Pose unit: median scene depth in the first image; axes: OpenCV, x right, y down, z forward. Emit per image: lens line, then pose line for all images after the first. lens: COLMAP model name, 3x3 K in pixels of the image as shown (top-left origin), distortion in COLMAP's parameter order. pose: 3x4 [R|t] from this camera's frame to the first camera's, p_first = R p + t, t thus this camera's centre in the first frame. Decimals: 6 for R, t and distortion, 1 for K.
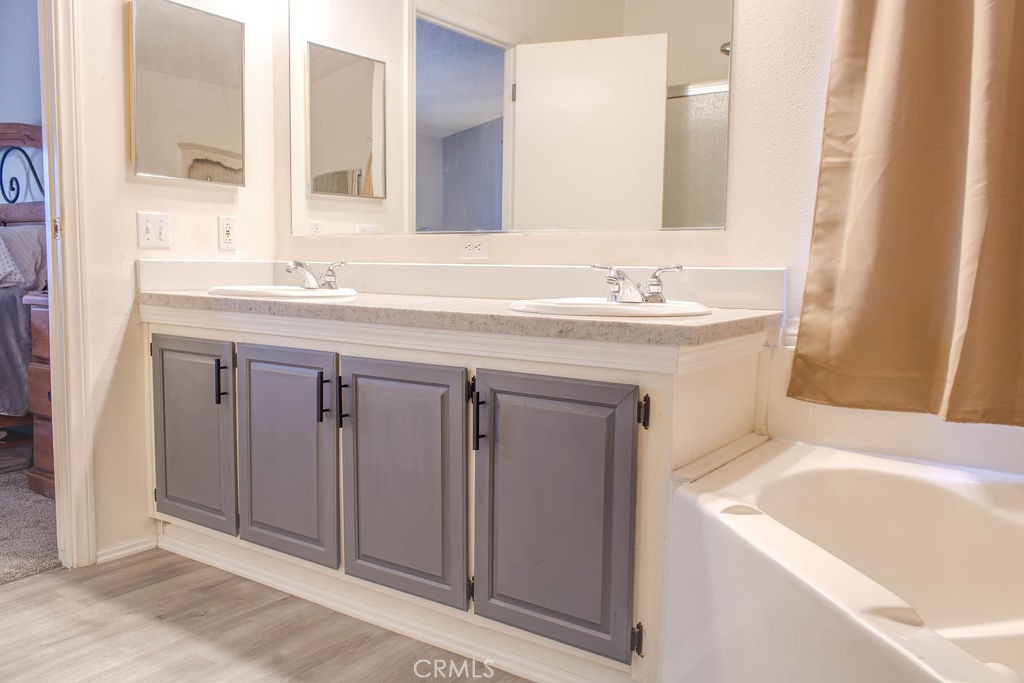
lens RADIAL K [[833.4, 0, 494.9], [0, 833.4, 342.7], [0, 0, 1]] dist [0.007475, 0.003015]
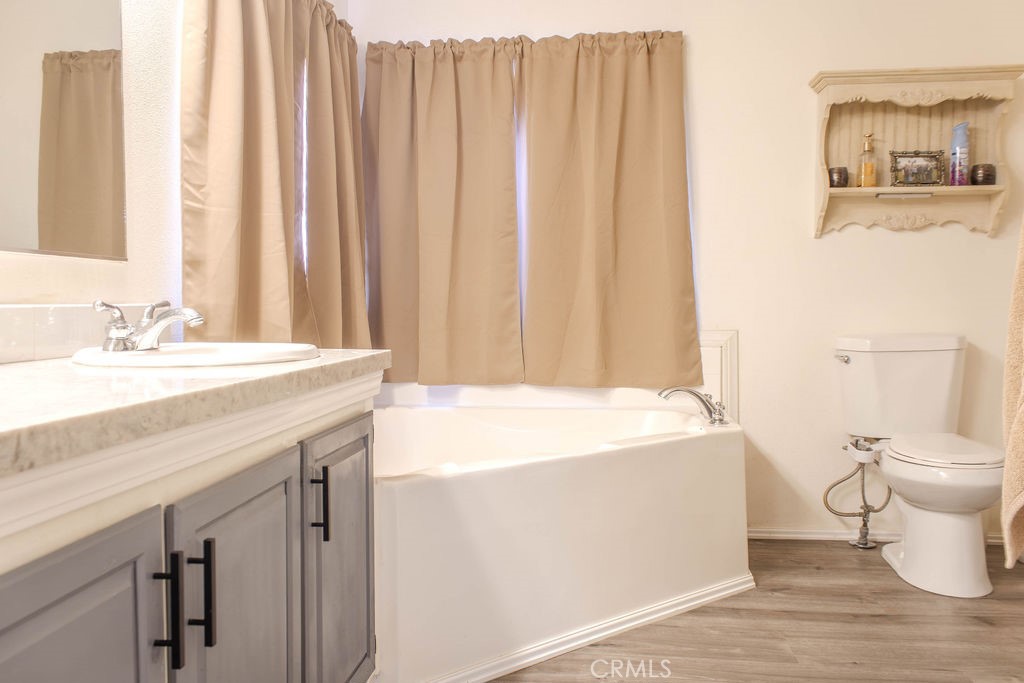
lens RADIAL K [[833.4, 0, 494.9], [0, 833.4, 342.7], [0, 0, 1]] dist [0.007475, 0.003015]
pose [[-0.485538, -0.049247, 0.872827, -0.737118], [0.081073, 0.991573, 0.101046, -0.116664], [-0.870448, 0.119825, -0.477454, 1.186372]]
